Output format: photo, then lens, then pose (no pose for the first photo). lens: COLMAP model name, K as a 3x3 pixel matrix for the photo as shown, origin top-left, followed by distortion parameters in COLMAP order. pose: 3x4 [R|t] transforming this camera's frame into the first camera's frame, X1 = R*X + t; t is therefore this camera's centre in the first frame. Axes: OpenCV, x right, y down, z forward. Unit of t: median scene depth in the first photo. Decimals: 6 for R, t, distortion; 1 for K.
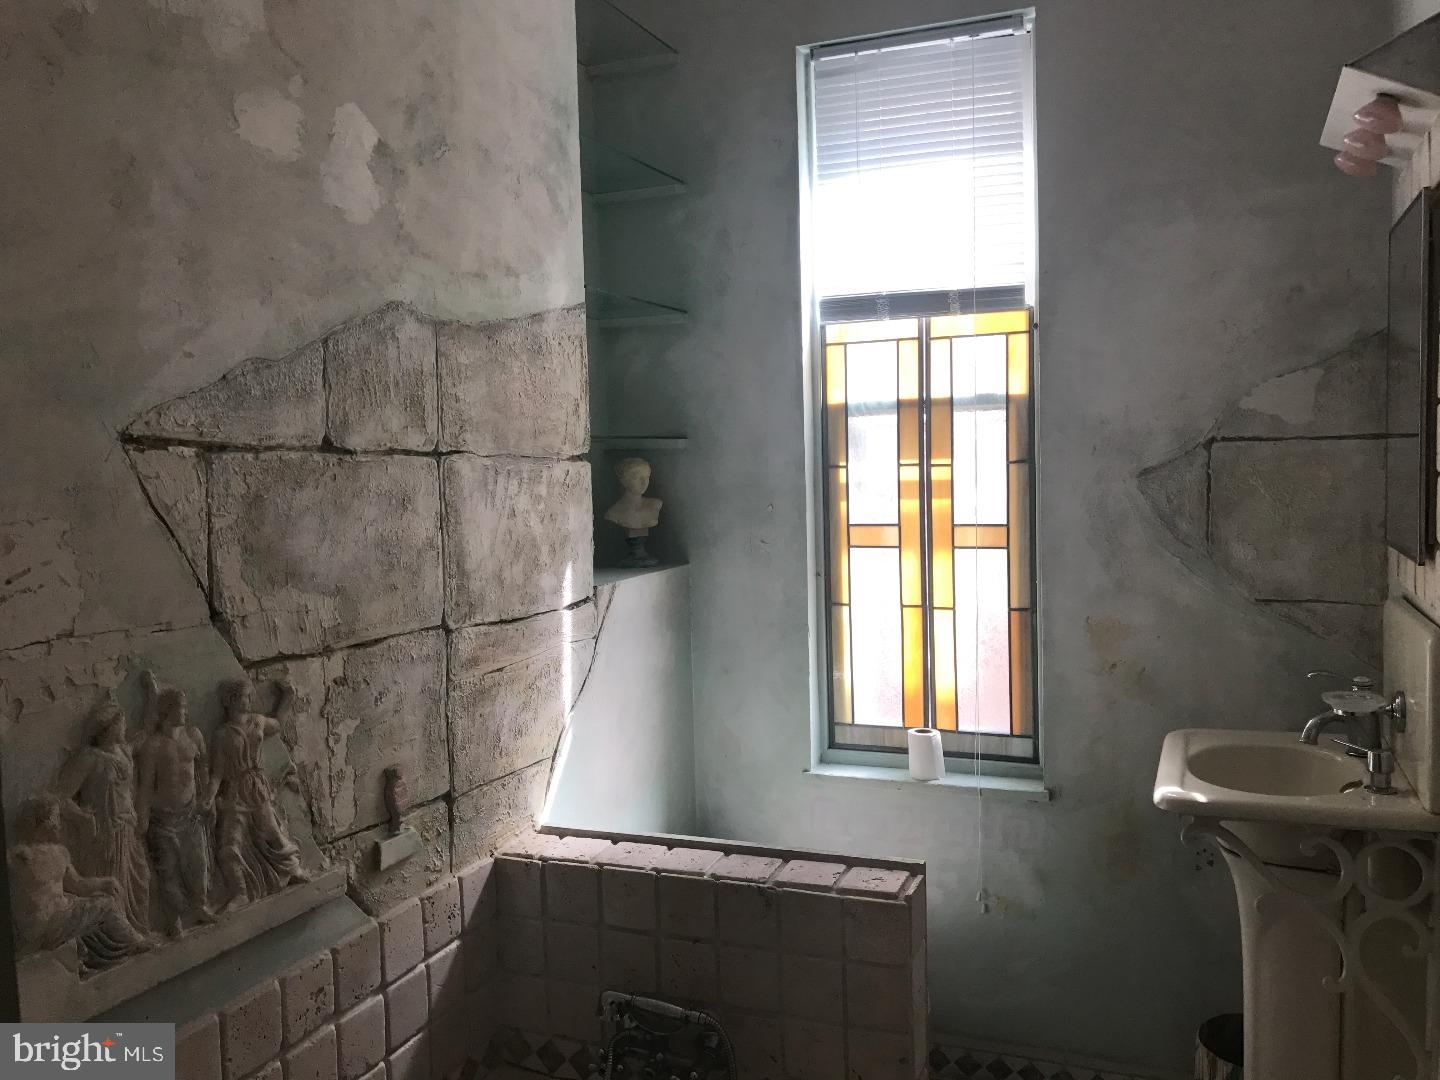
lens RADIAL K [[1167.7, 0, 720.0], [0, 1167.7, 540.0], [0, 0, 1]] dist [0.007550, -0.008263]
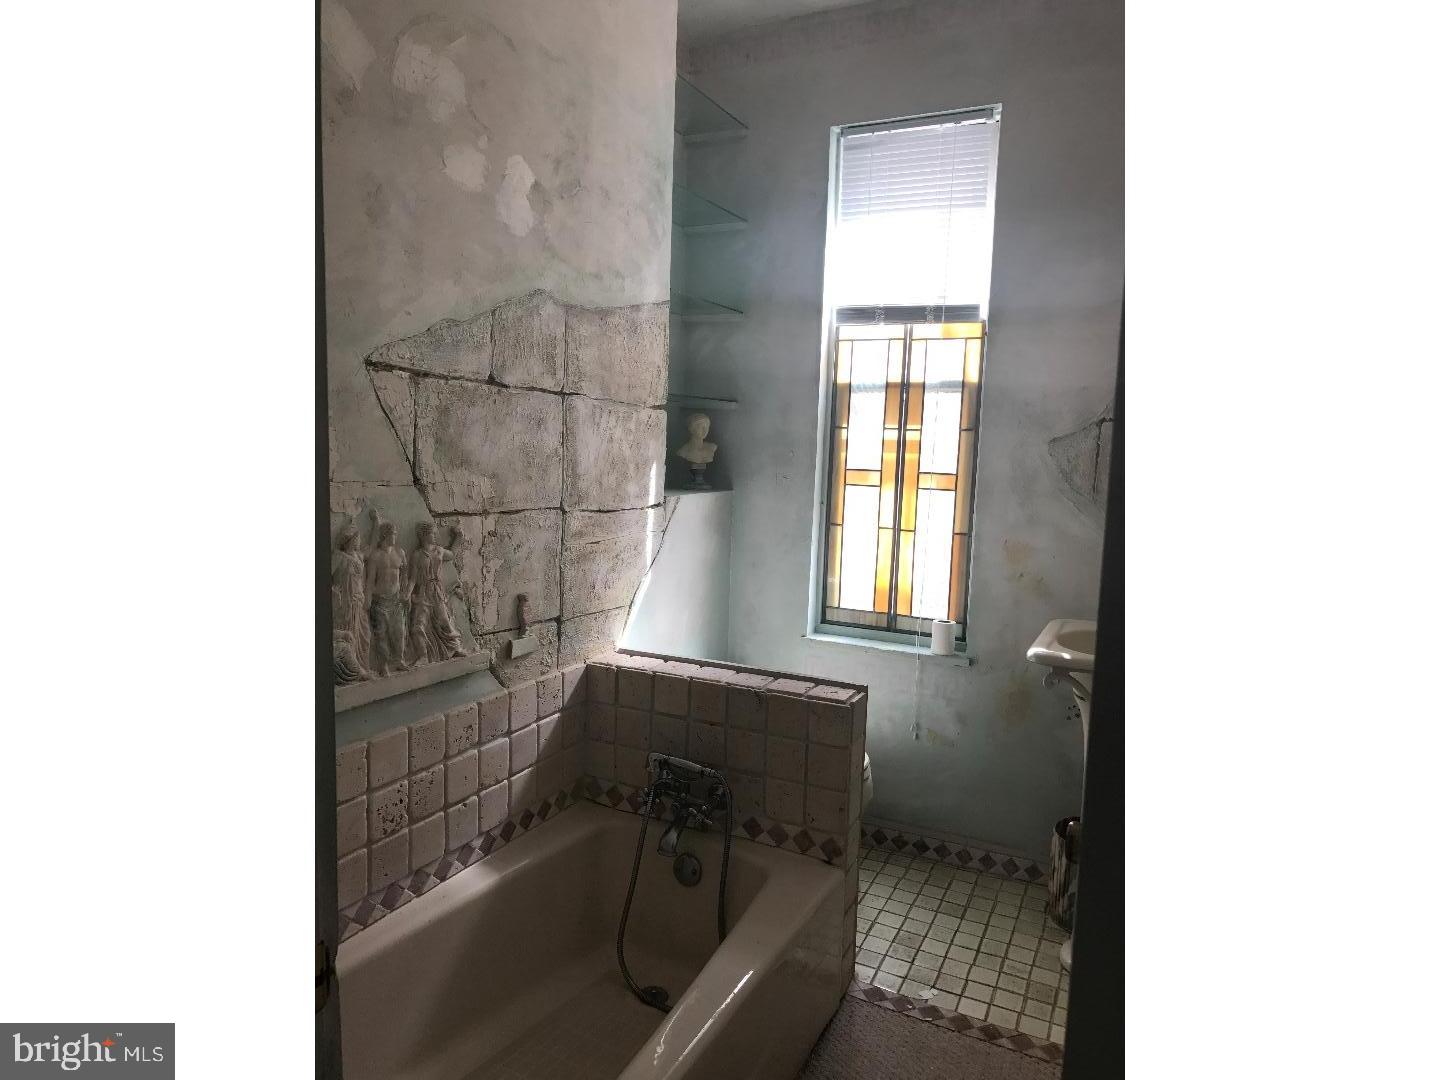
lens RADIAL K [[875.2, 0, 715.5], [0, 875.2, 544.4], [0, 0, 1]] dist [0.001611, -0.000897]
pose [[0.995292, 0.066480, -0.070531, 0.046003], [-0.063024, 0.996751, 0.050146, 0.049589], [0.073636, -0.045465, 0.996248, -0.117909]]
